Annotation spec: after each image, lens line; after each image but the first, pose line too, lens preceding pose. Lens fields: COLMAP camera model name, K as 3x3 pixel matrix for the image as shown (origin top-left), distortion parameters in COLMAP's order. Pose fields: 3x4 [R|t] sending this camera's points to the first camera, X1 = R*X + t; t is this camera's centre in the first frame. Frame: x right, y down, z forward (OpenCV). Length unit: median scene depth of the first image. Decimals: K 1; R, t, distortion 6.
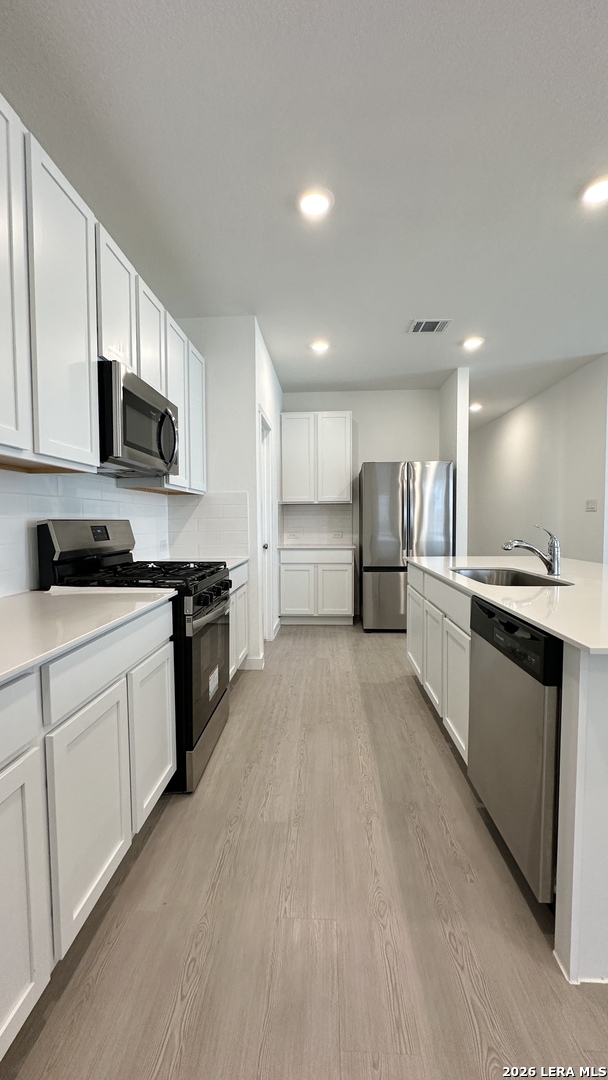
lens RADIAL K [[434.5, 0, 302.7], [0, 434.5, 541.1], [0, 0, 1]] dist [-0.002922, -0.000399]
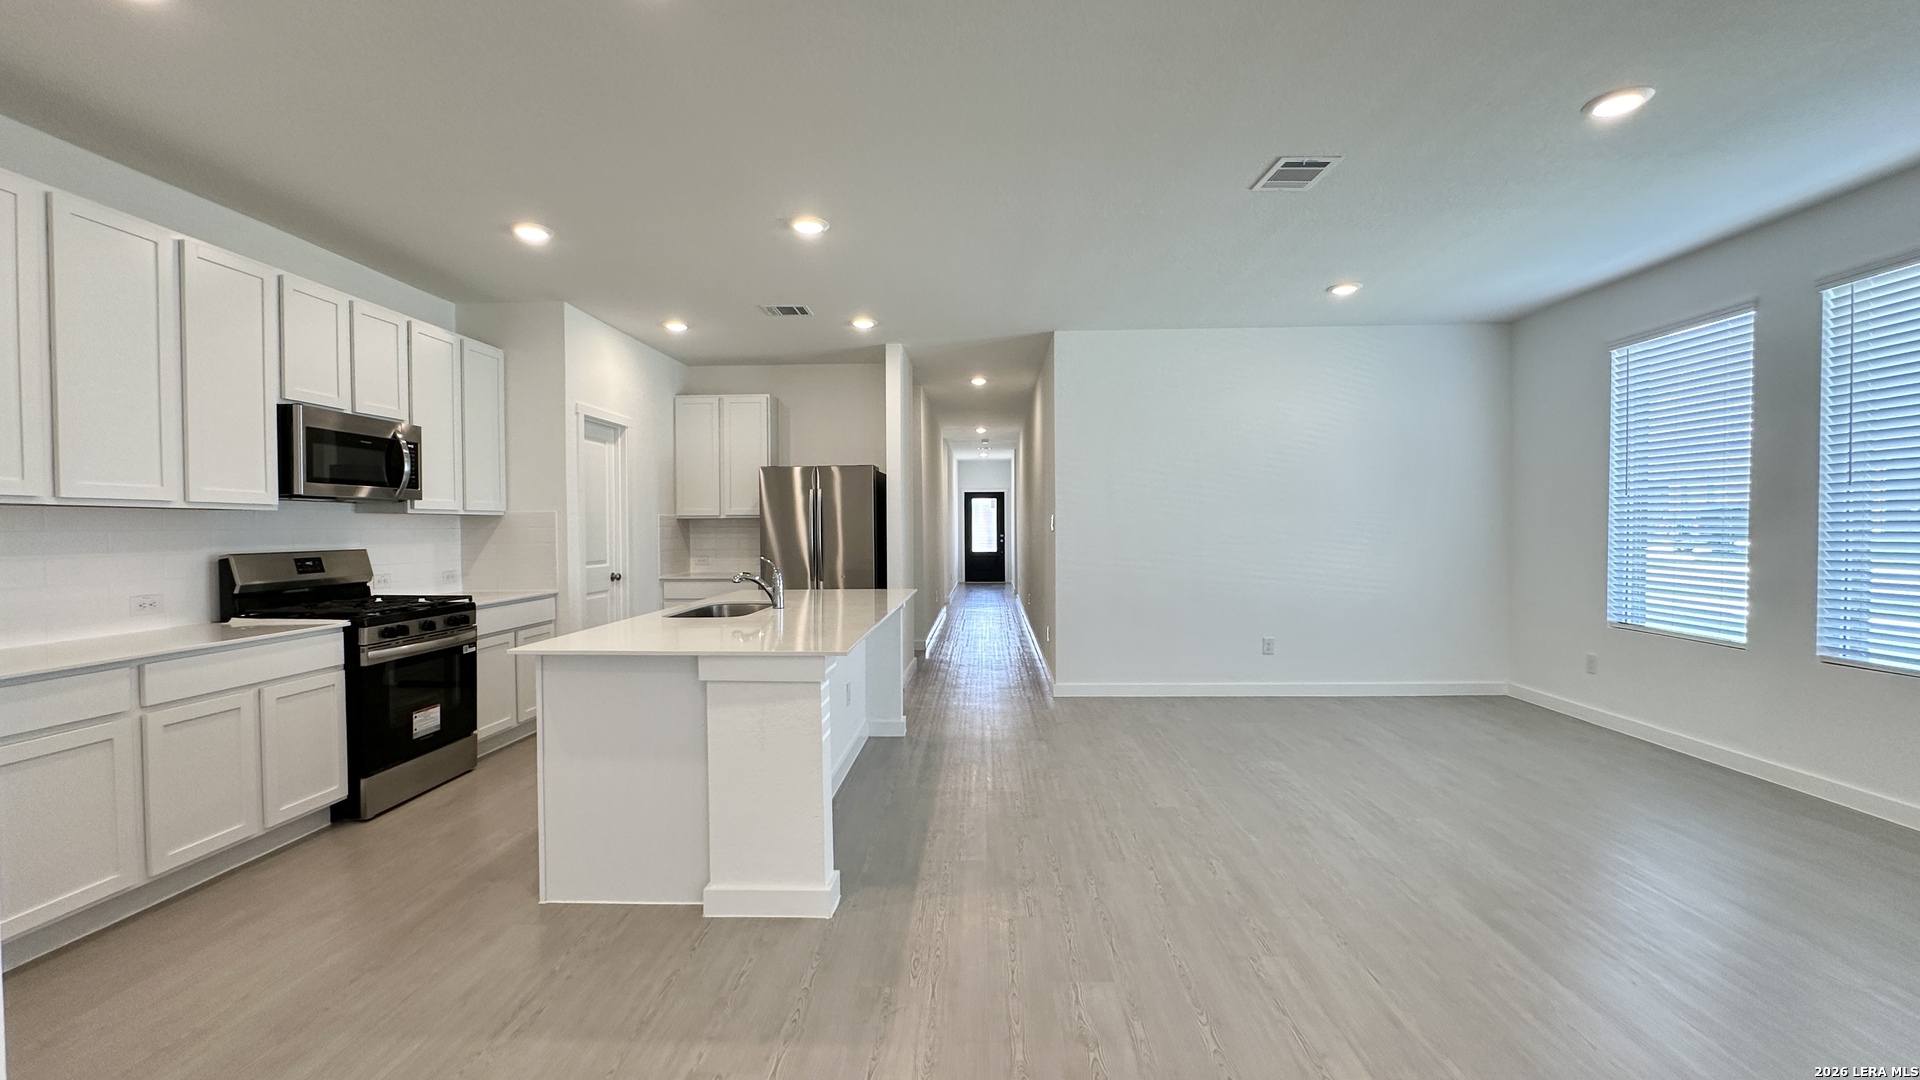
lens RADIAL K [[772.4, 0, 960.0], [0, 772.4, 540.0], [0, 0, 1]] dist [-0.002922, -0.000399]
pose [[0.999927, -0.003840, 0.011418, 0.979402], [0.004189, 0.999520, -0.030708, -0.016533], [-0.011295, 0.030754, 0.999463, -0.742474]]
